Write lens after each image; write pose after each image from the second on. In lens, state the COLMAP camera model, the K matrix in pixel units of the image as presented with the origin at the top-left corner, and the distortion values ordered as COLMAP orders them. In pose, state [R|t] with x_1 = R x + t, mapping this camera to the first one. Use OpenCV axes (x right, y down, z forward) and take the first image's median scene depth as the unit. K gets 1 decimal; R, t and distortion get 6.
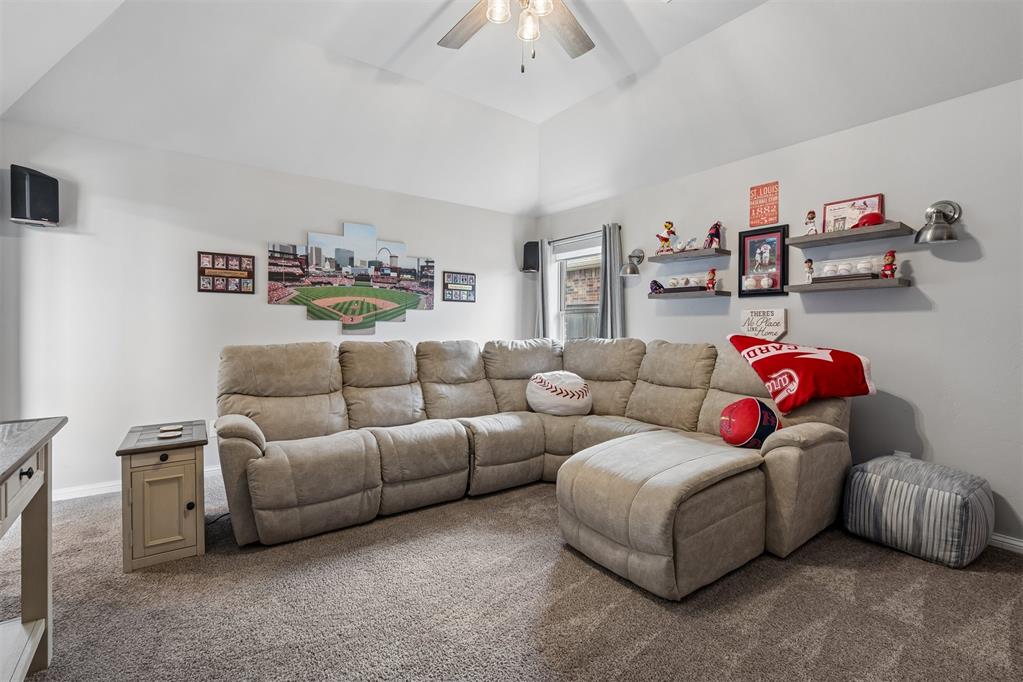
lens RADIAL K [[476.0, 0, 511.4], [0, 476.0, 323.2], [0, 0, 1]] dist [-0.000609, 0.000066]
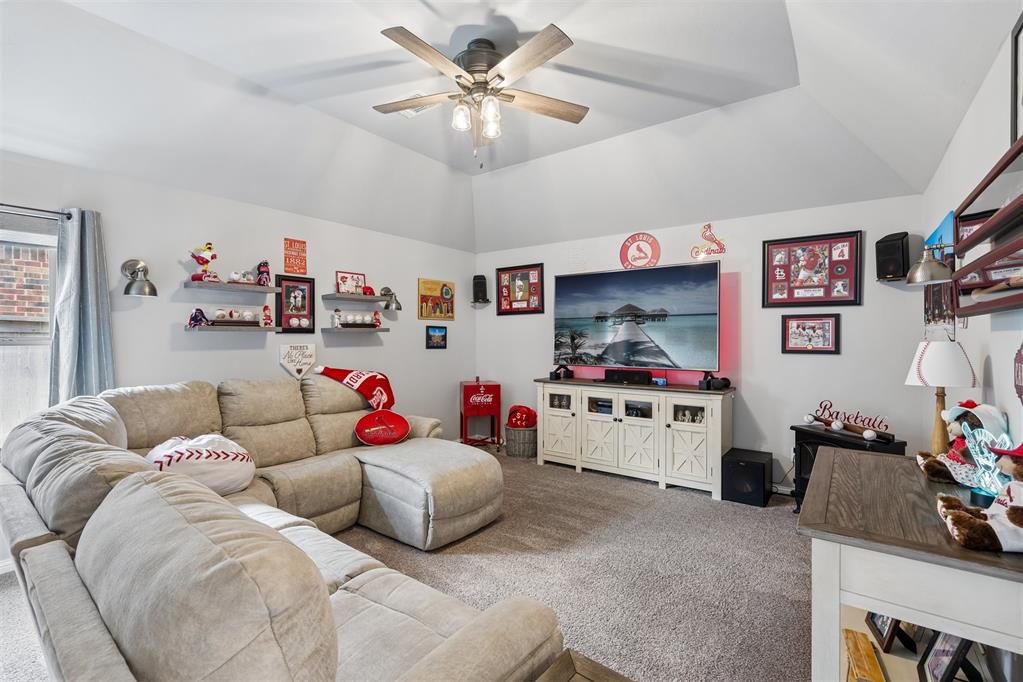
lens RADIAL K [[460.4, 0, 516.1], [0, 460.4, 330.0], [0, 0, 1]] dist [0.001429, 0.000253]
pose [[-0.301283, 0.008716, 0.953495, -0.757044], [-0.008422, 0.999895, -0.011801, -0.056550], [-0.953498, -0.011586, -0.301178, 0.831872]]
